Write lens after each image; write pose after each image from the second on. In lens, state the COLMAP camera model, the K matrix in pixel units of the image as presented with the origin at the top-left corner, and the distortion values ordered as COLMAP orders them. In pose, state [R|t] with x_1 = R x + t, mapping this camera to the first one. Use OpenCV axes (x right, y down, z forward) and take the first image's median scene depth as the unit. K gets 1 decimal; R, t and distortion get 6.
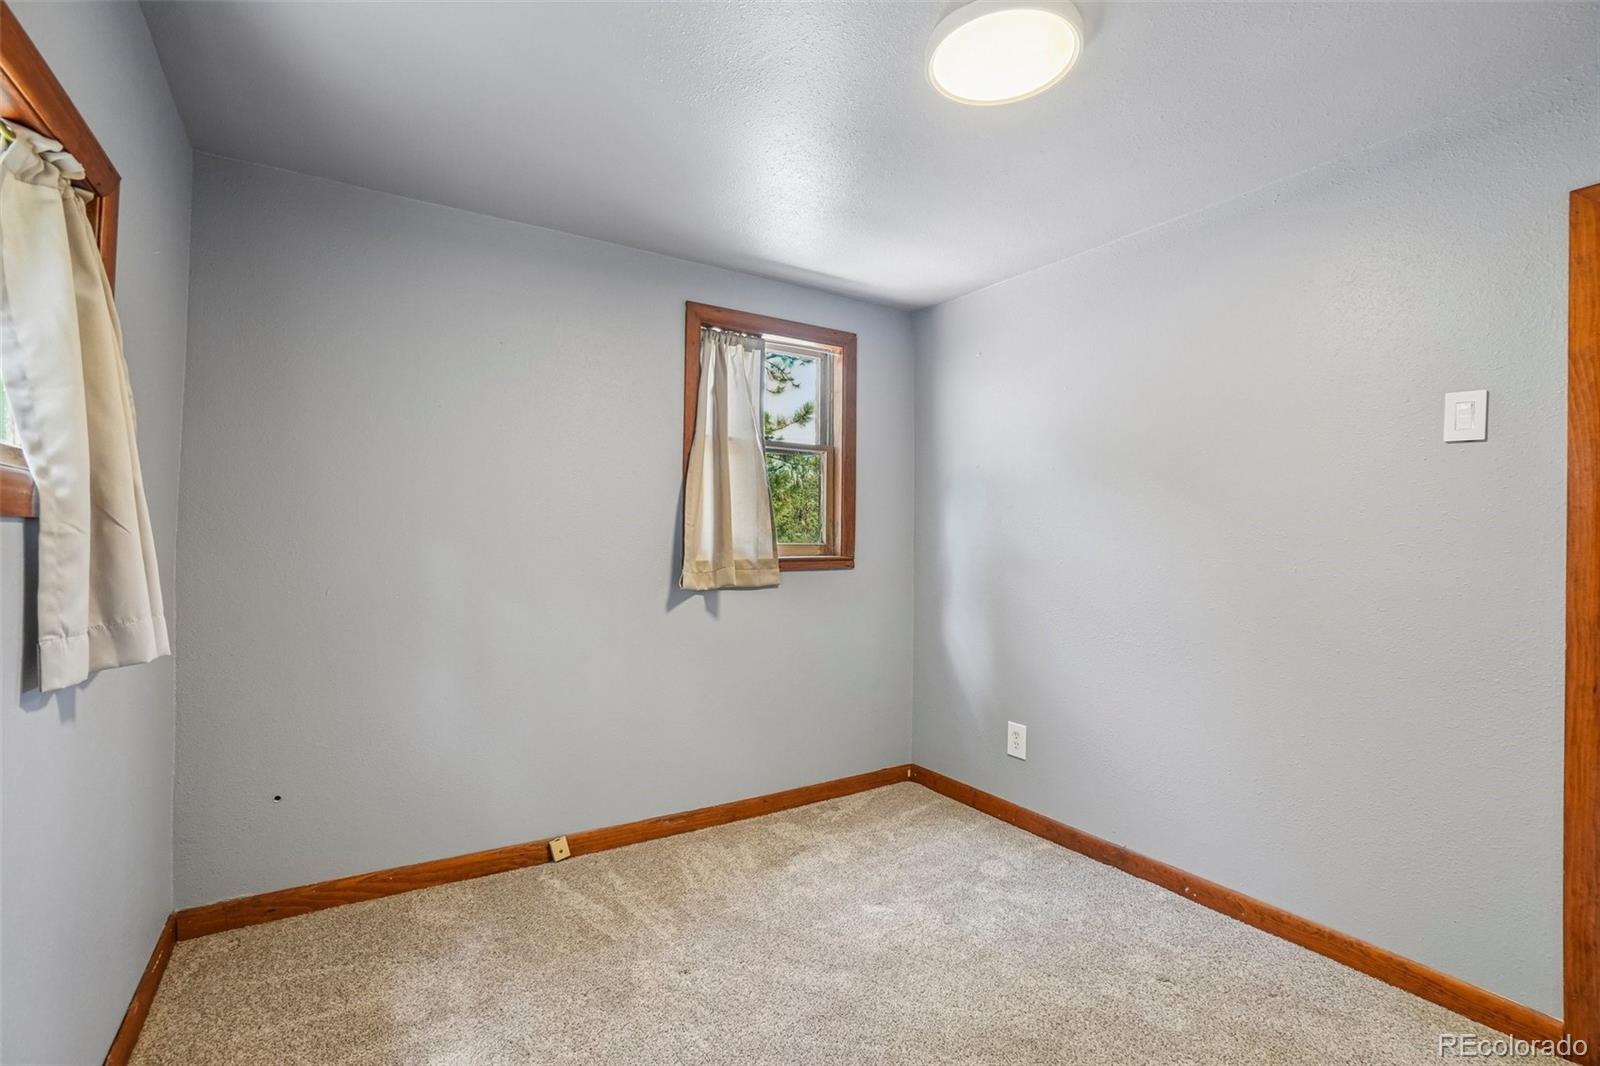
lens RADIAL K [[709.0, 0, 795.6], [0, 709.0, 533.1], [0, 0, 1]] dist [-0.027530, 0.000862]
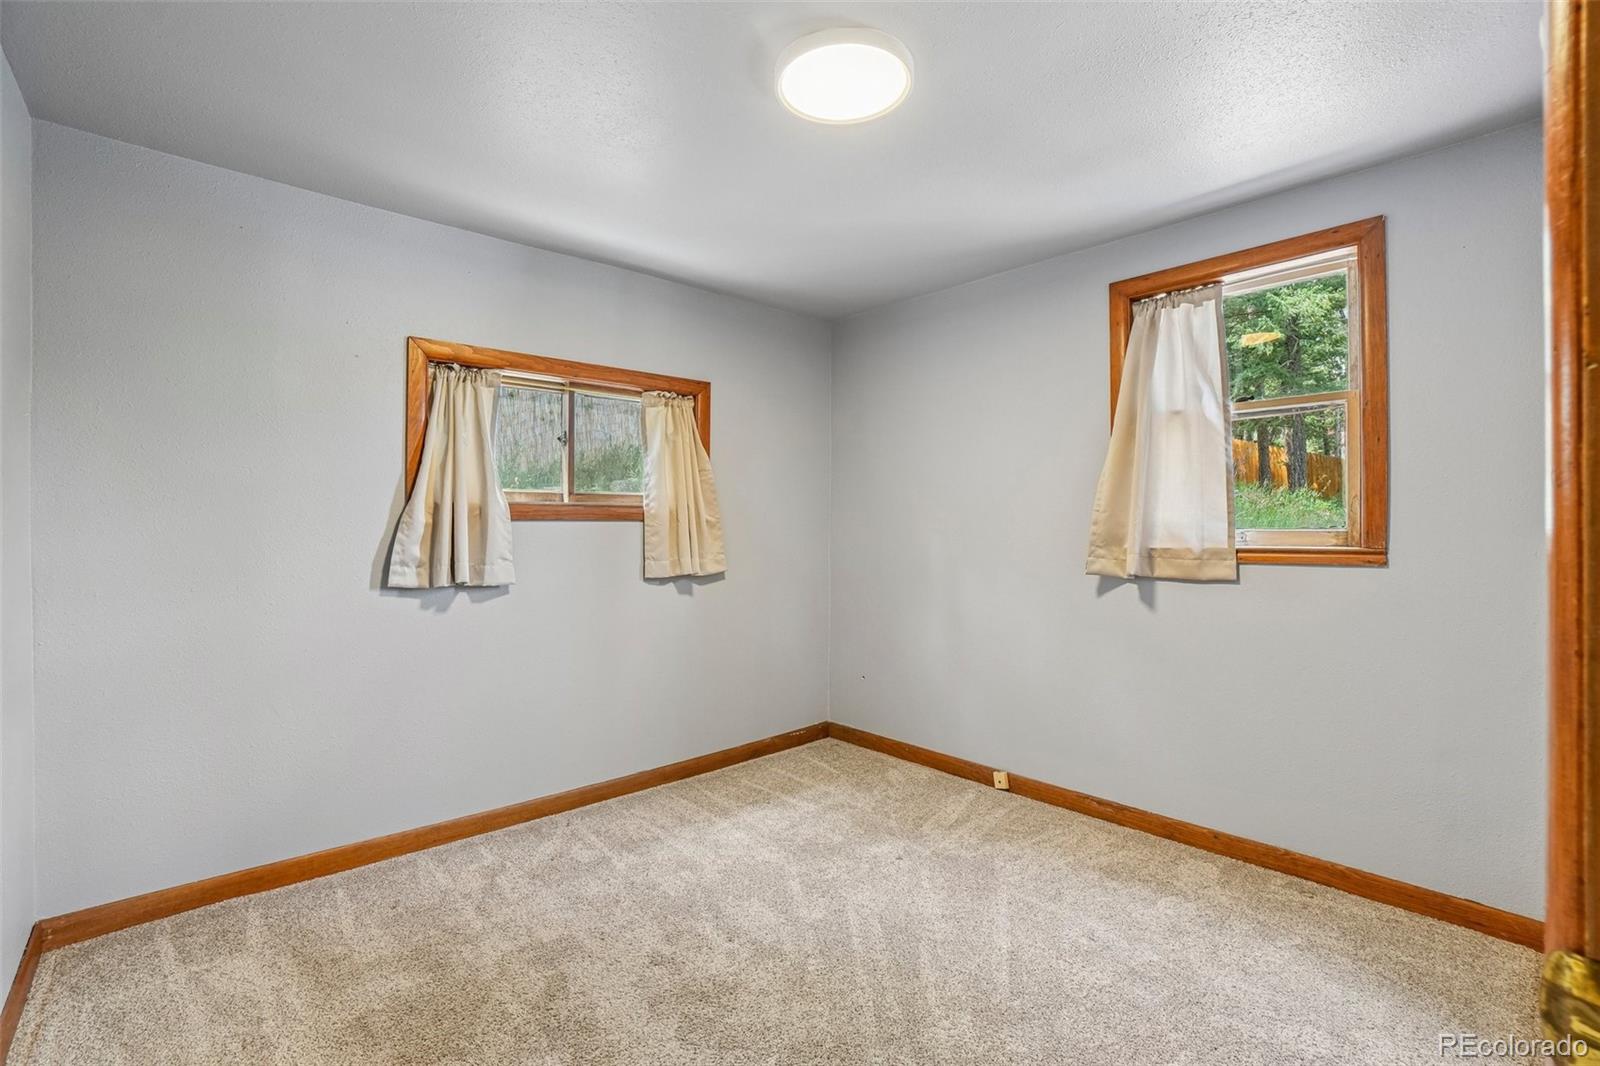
lens RADIAL K [[709.0, 0, 795.2], [0, 709.0, 530.6], [0, 0, 1]] dist [-0.027530, 0.000862]
pose [[0.176435, -0.006590, -0.984290, 0.721186], [0.010834, 0.999930, -0.004753, 0.015294], [0.984253, -0.009825, 0.176494, 0.386638]]
